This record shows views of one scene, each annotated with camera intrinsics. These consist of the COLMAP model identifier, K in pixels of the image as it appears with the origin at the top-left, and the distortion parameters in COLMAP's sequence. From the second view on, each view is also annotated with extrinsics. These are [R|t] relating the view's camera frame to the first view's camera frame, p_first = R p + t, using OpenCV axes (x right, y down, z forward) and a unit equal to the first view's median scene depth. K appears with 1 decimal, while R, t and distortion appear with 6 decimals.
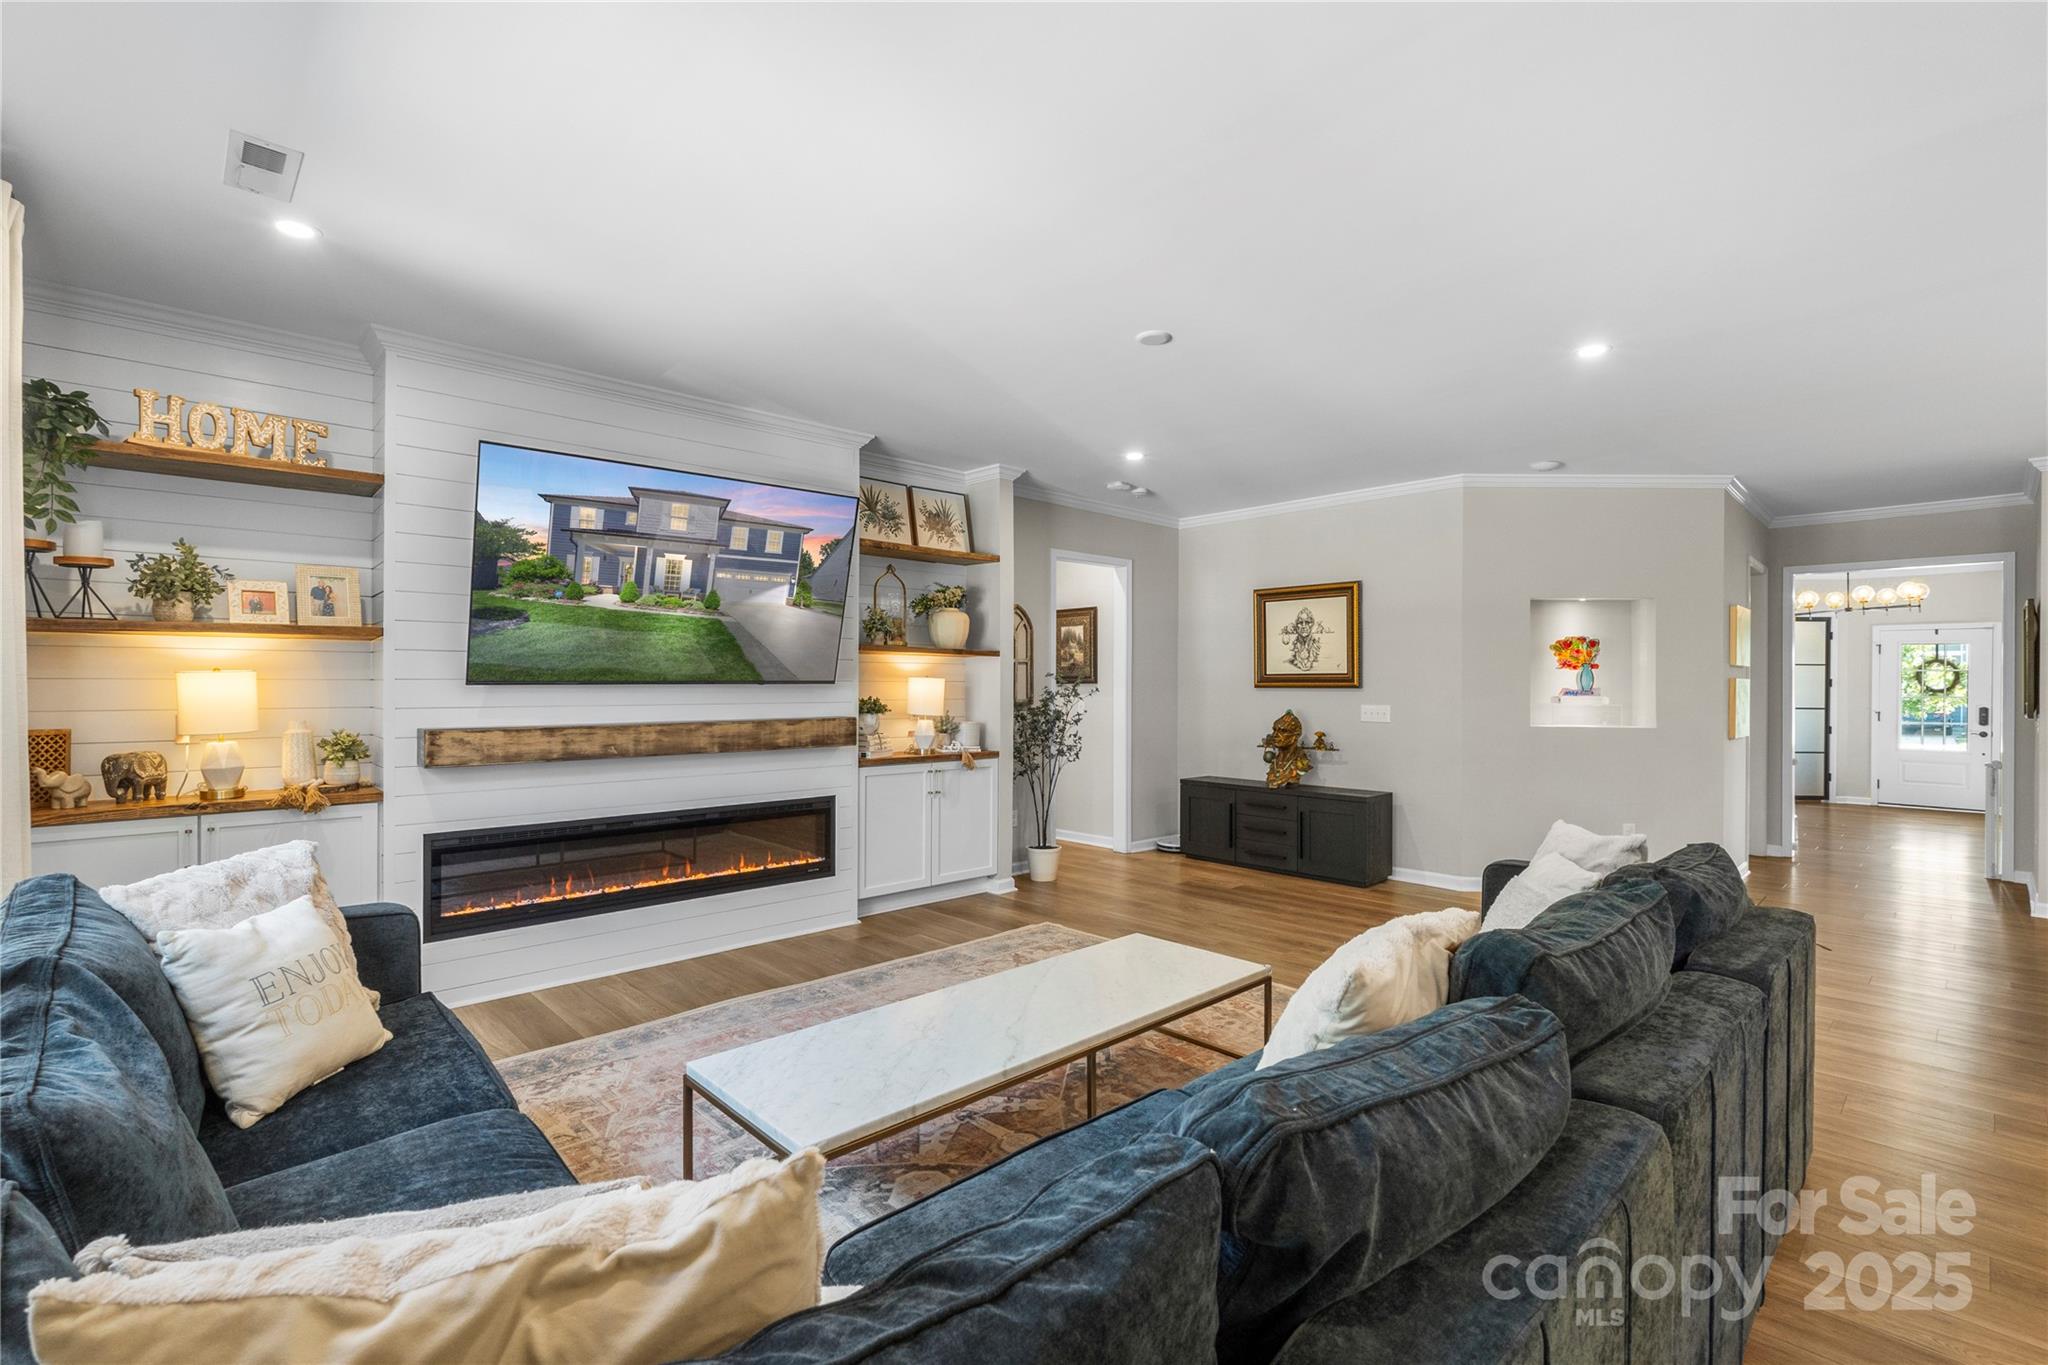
lens RADIAL K [[918.5, 0, 1031.9], [0, 918.5, 682.5], [0, 0, 1]] dist [0.002611, 0.000500]
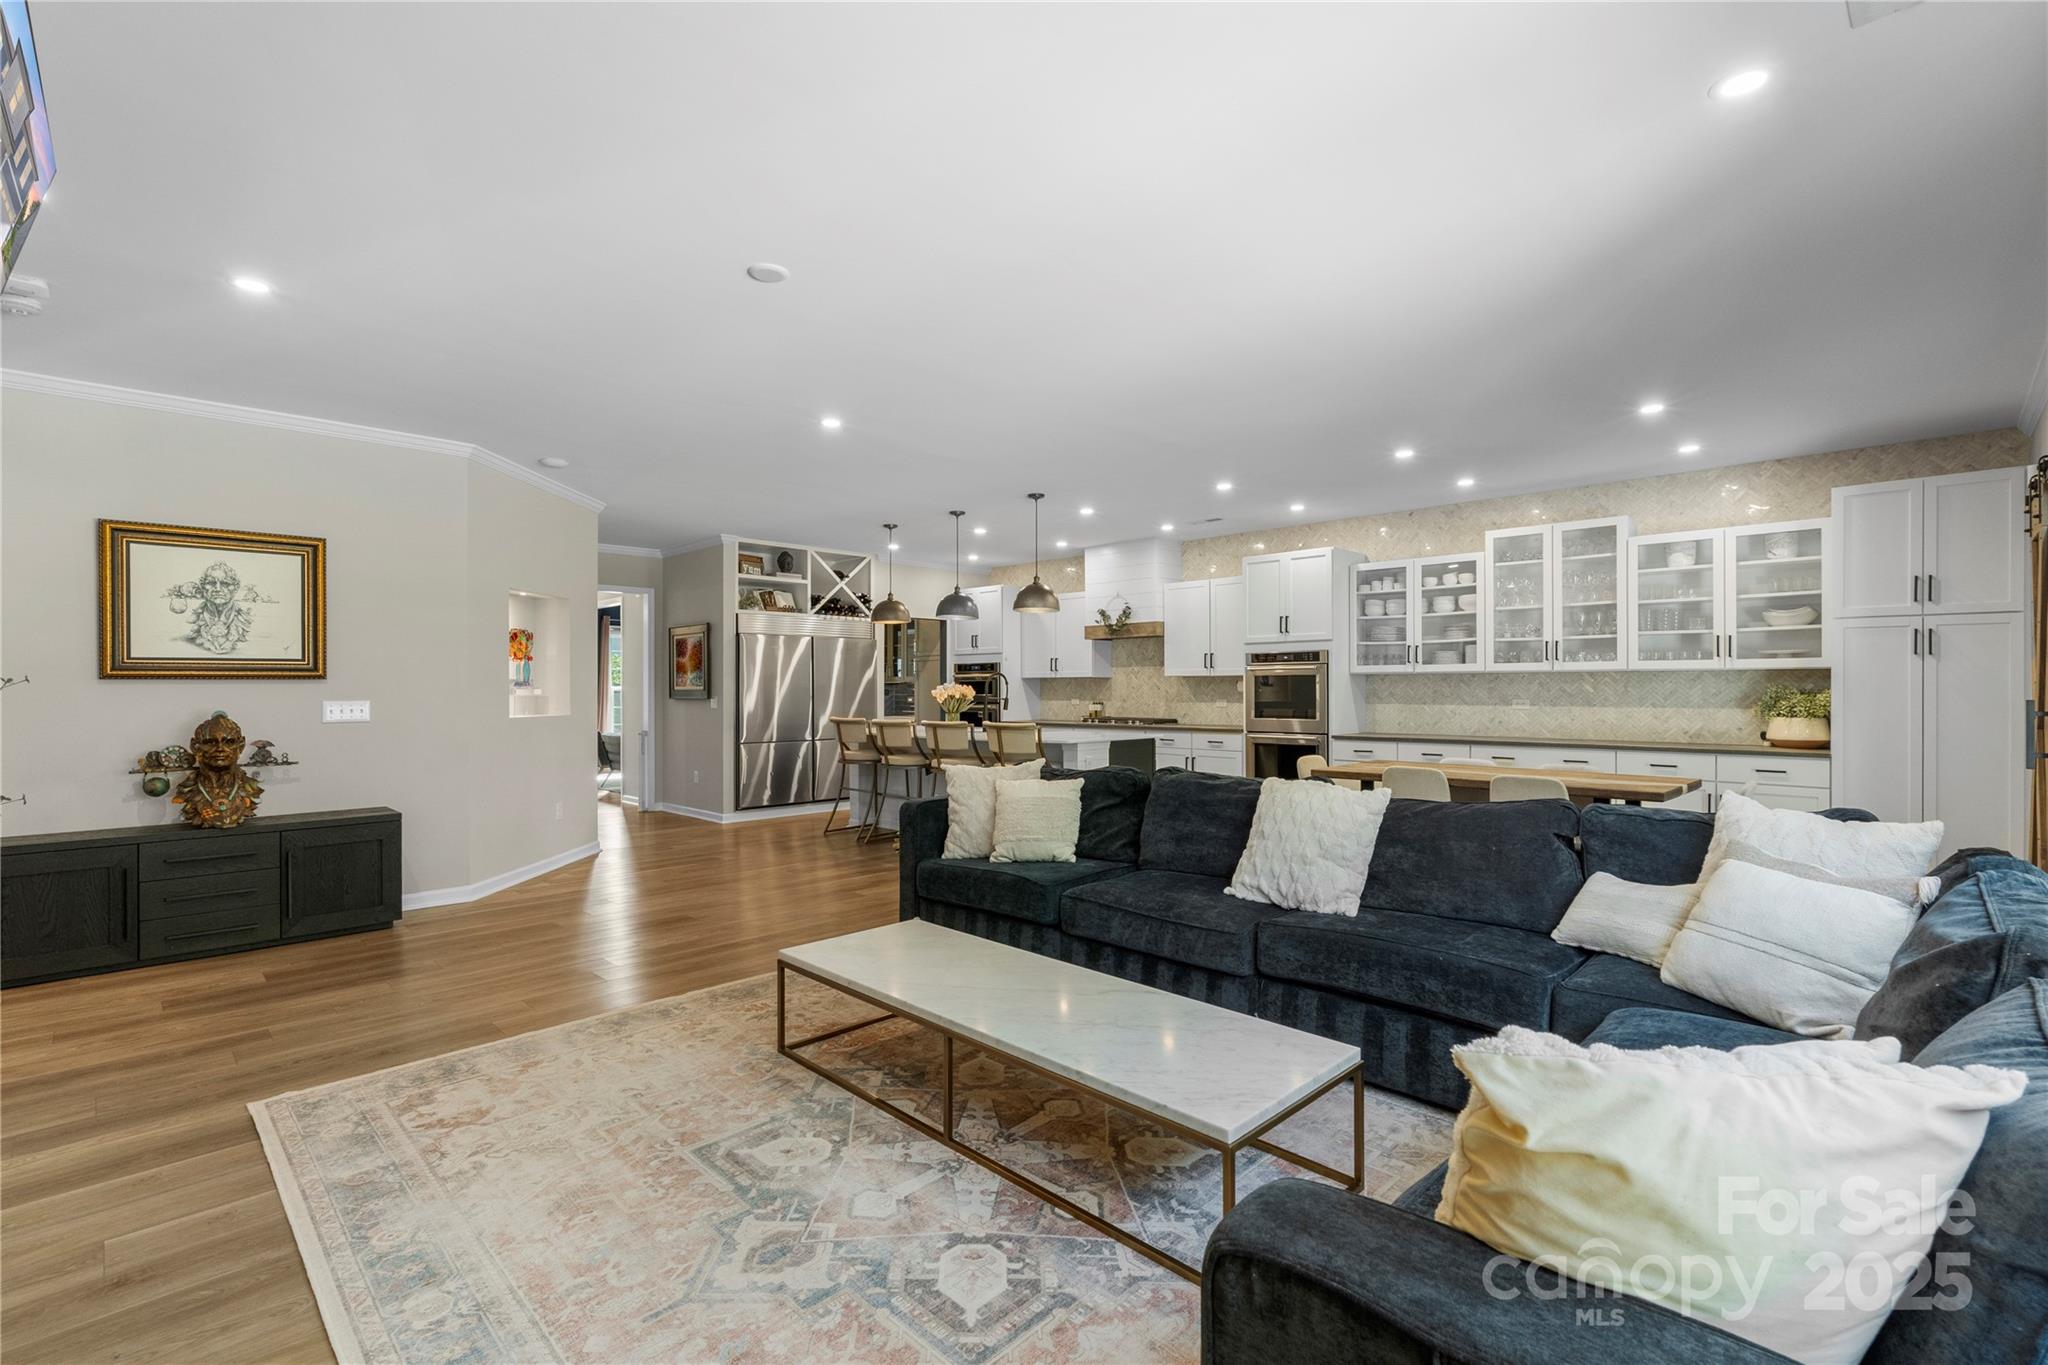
lens RADIAL K [[914.2, 0, 1029.0], [0, 914.2, 686.4], [0, 0, 1]] dist [-0.003177, 0.000945]
pose [[-0.033109, -0.004243, 0.999443, -0.590881], [0.001013, 0.999990, 0.004279, 0.013527], [-0.999451, 0.001154, -0.033104, 0.612950]]
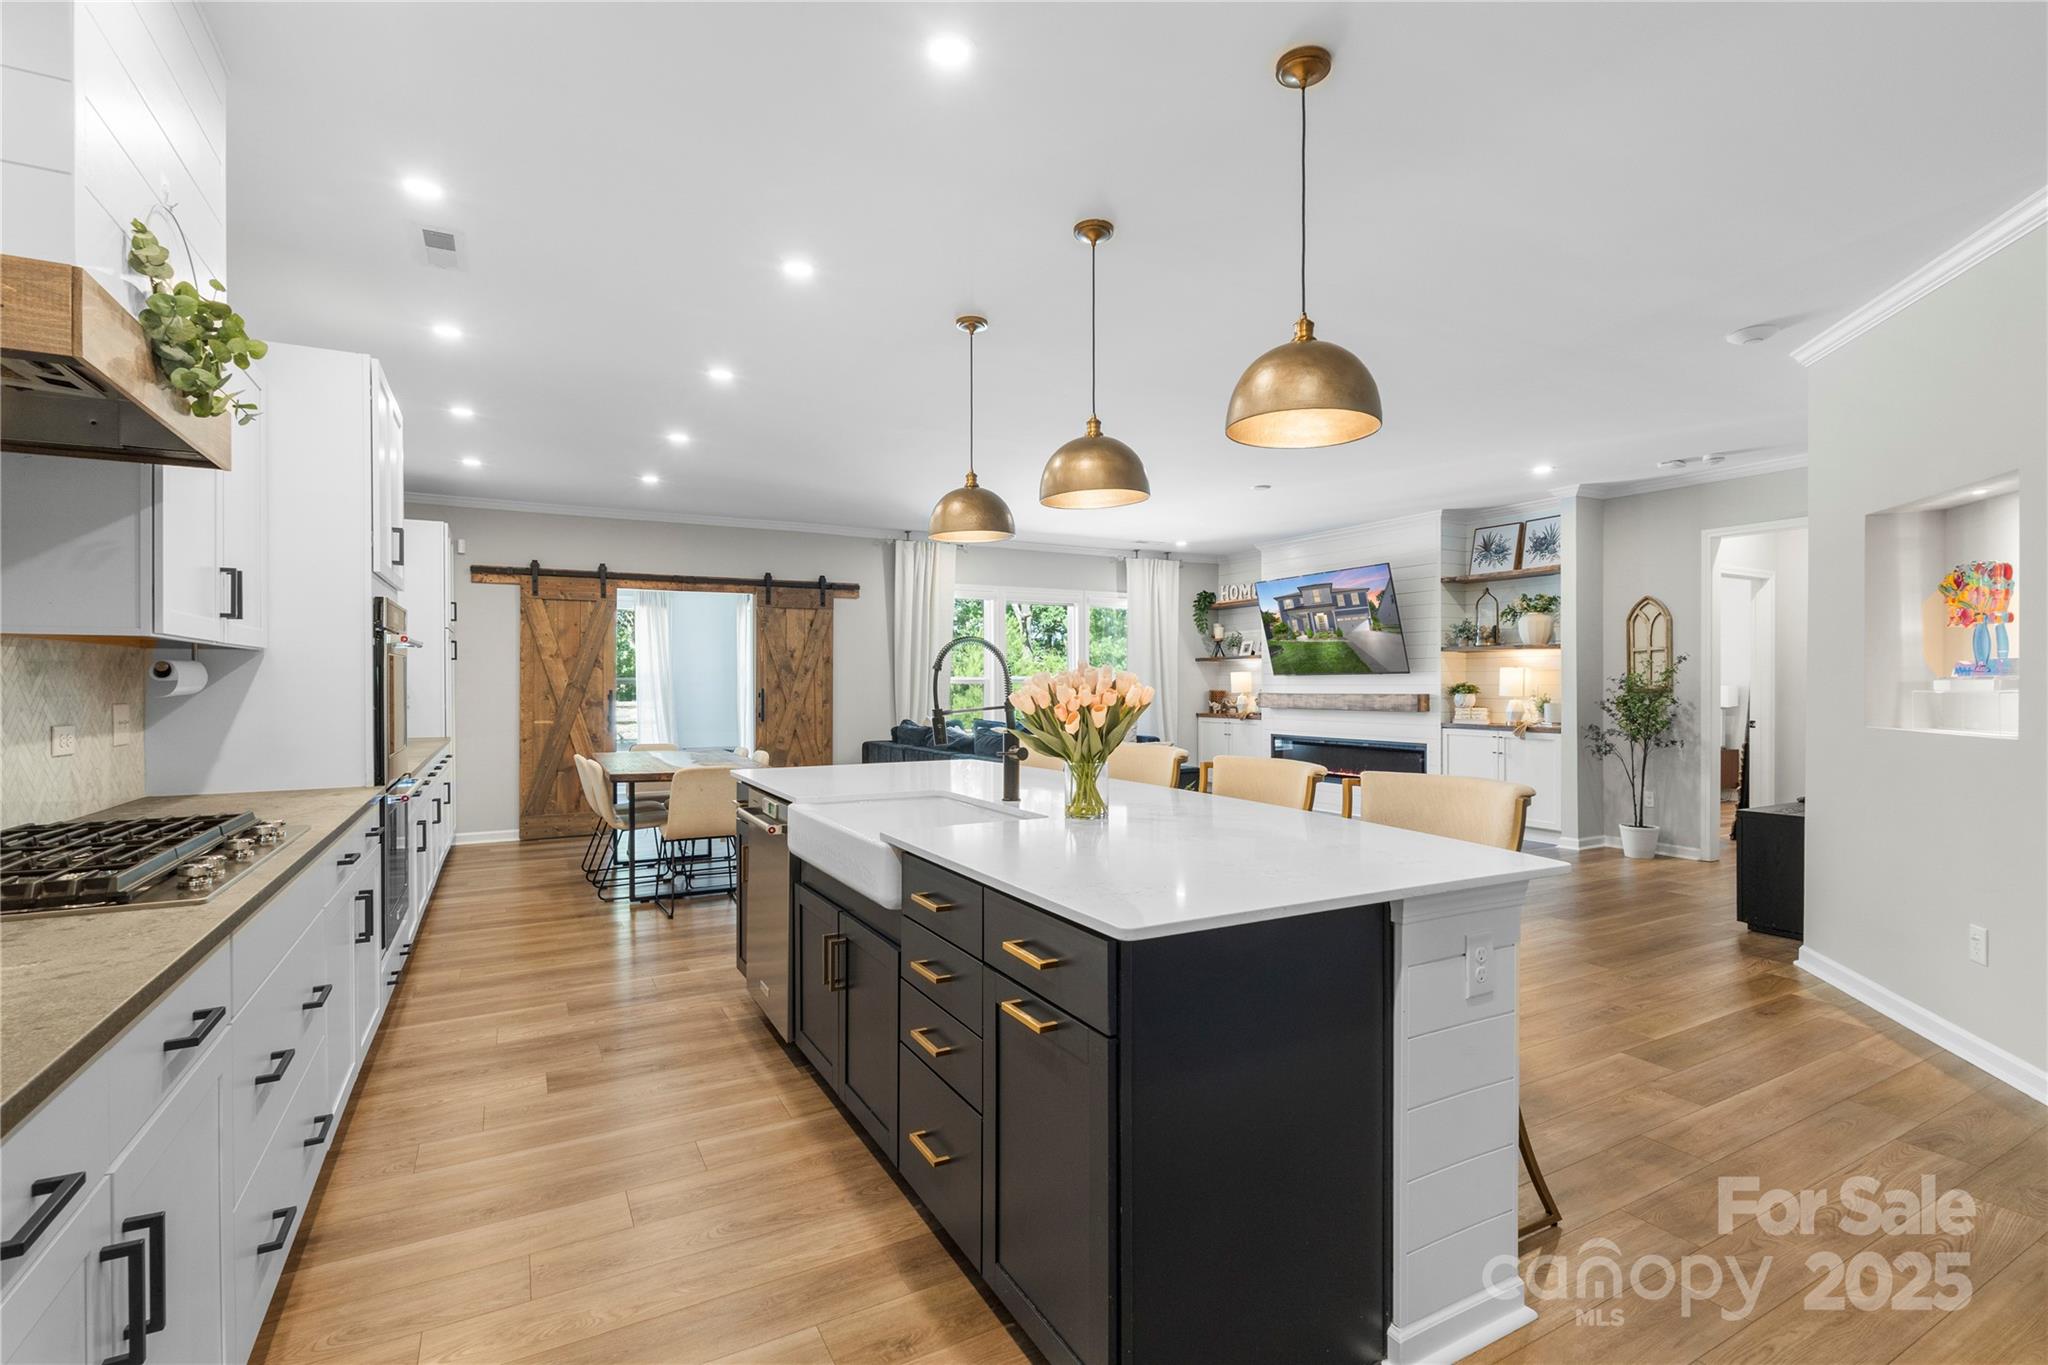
lens RADIAL K [[932.7, 0, 1027.9], [0, 932.7, 685.1], [0, 0, 1]] dist [-0.001932, 0.000271]
pose [[-0.250804, -0.002779, -0.968034, 1.654097], [-0.000105, 0.999996, -0.002843, 0.027606], [0.968038, -0.000611, -0.250803, 0.800846]]
